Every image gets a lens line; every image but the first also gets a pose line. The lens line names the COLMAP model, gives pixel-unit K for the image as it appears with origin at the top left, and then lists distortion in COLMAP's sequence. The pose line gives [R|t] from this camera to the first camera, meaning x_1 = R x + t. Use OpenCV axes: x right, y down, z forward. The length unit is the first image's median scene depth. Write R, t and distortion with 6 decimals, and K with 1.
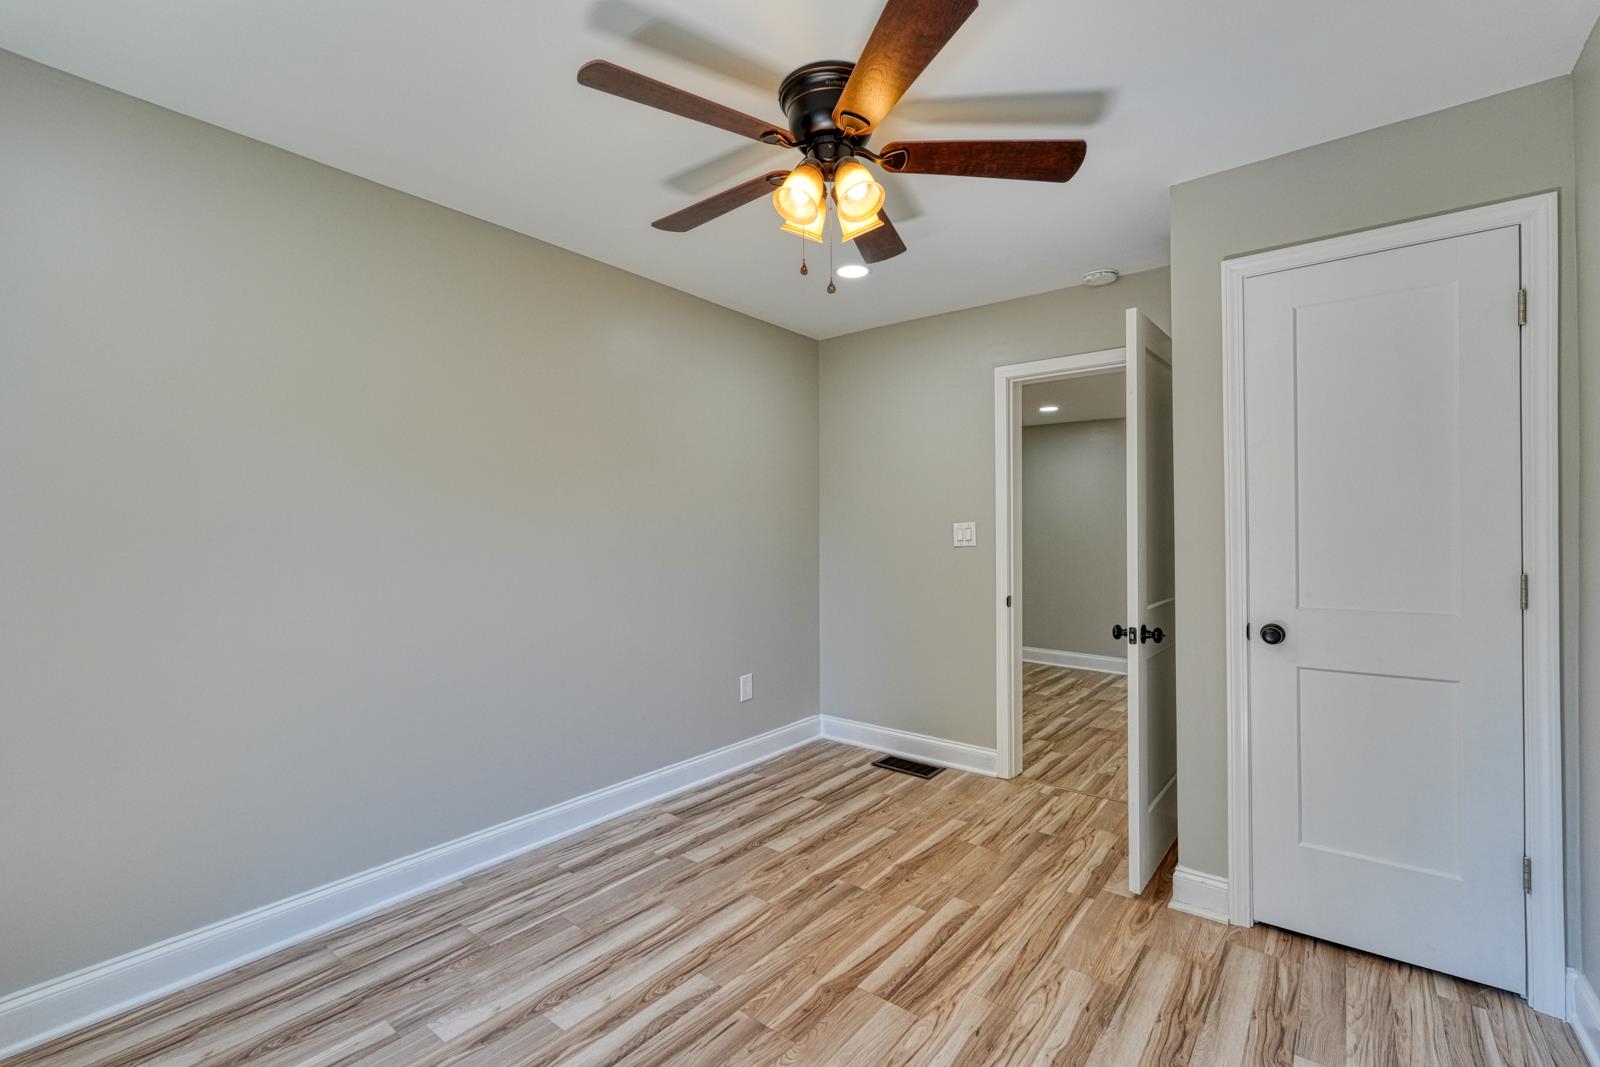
lens RADIAL K [[698.9, 0, 801.9], [0, 698.9, 527.4], [0, 0, 1]] dist [0.001667, 0.000997]
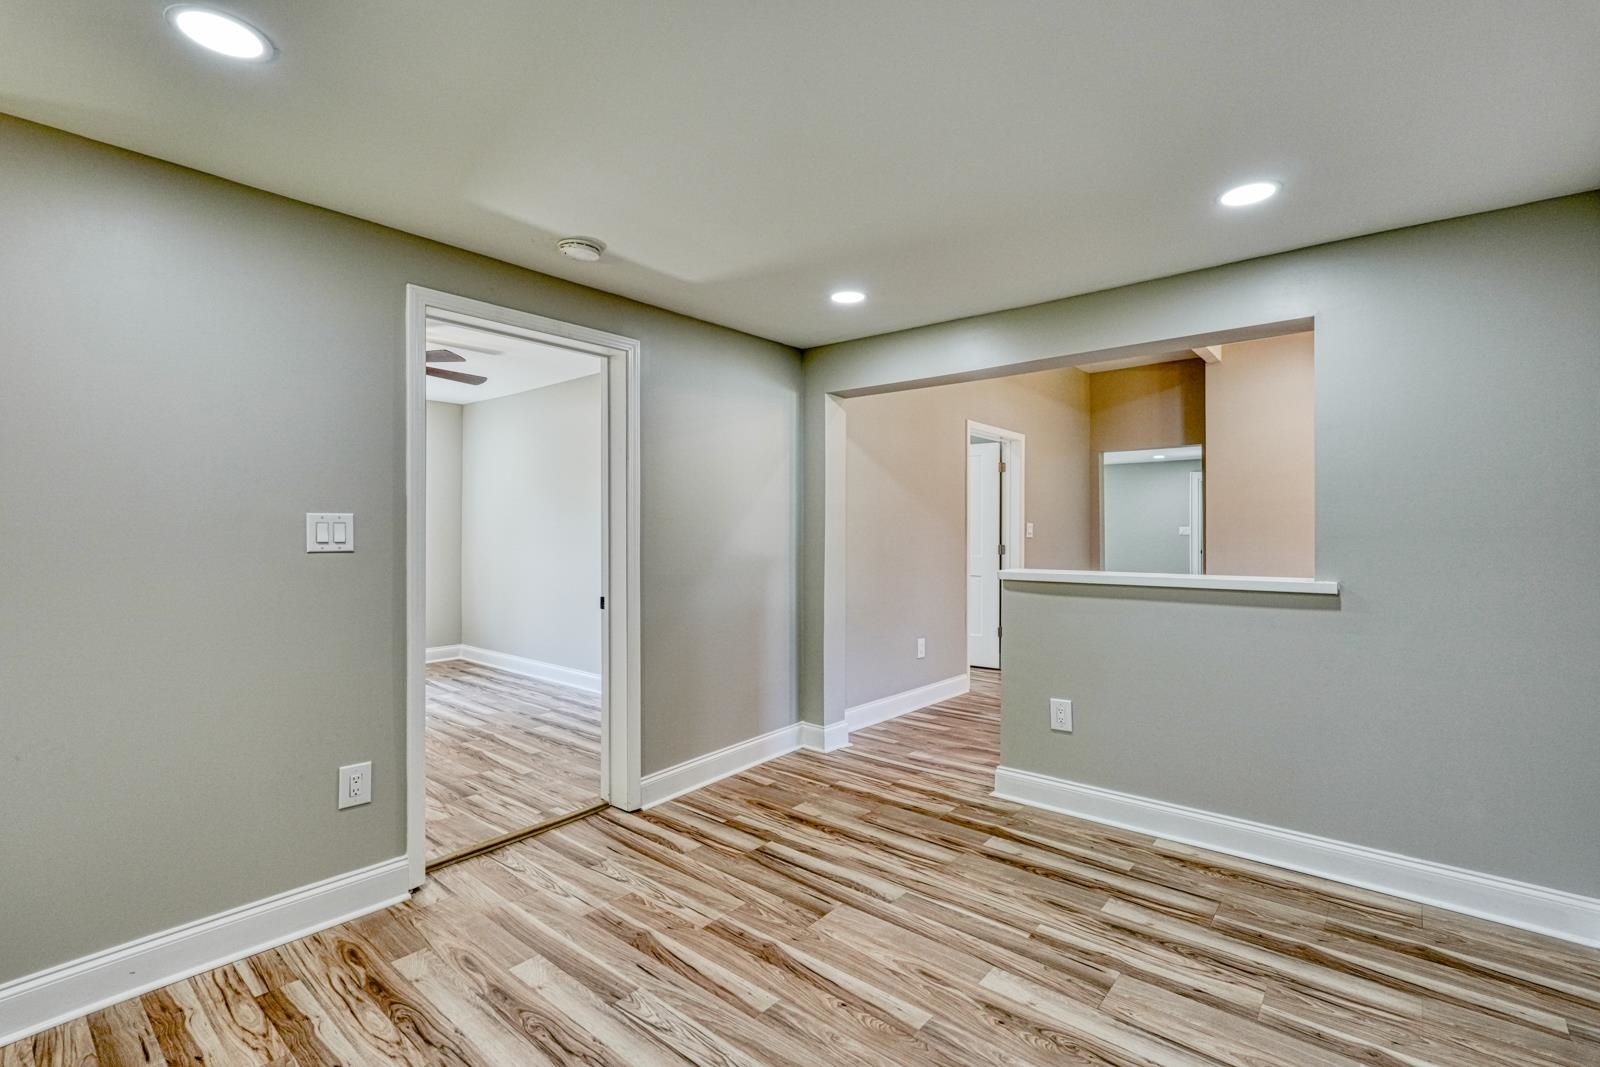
lens RADIAL K [[698.9, 0, 832.2], [0, 698.9, 537.0], [0, 0, 1]] dist [0.001667, 0.000997]
pose [[-0.002256, 0.002091, -0.999995, 1.487518], [-0.000071, 0.999998, 0.002091, 0.028346], [0.999997, 0.000076, -0.002256, 1.616673]]
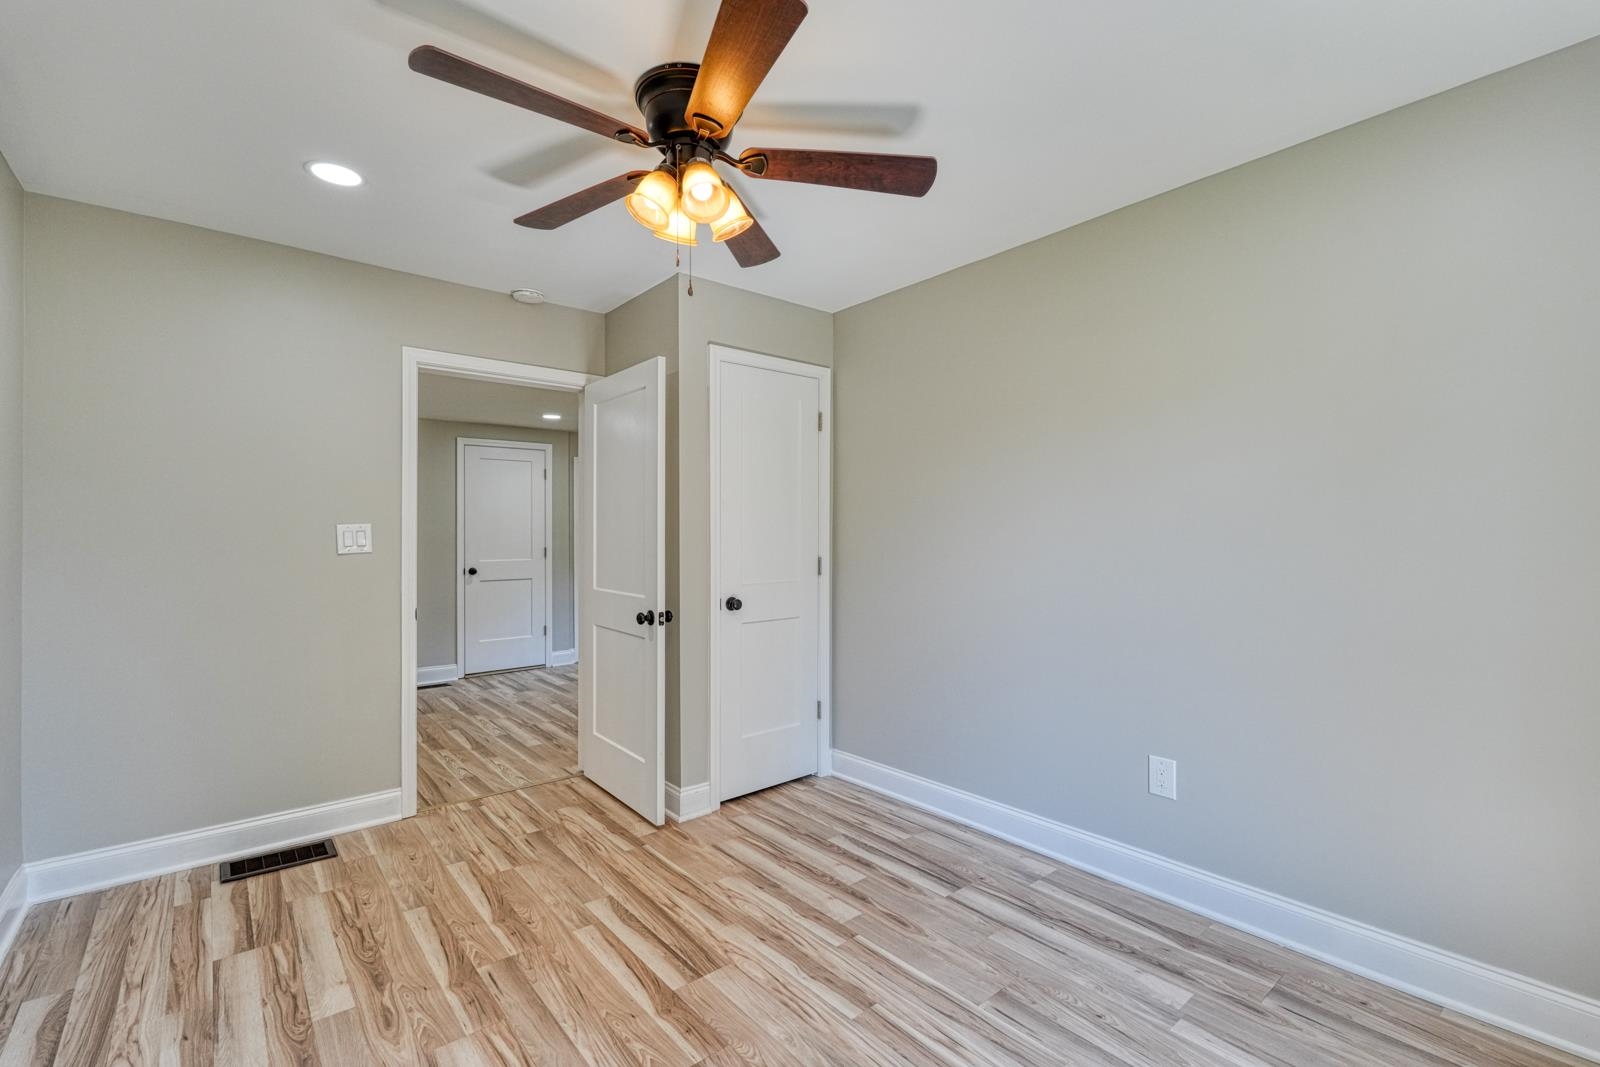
lens RADIAL K [[698.9, 0, 807.2], [0, 698.9, 531.8], [0, 0, 1]] dist [0.001667, 0.000997]
pose [[0.205744, 0.004437, 0.978596, -0.586762], [-0.005055, 0.999981, -0.003472, 0.002121], [-0.978593, -0.004232, 0.205762, 0.414471]]
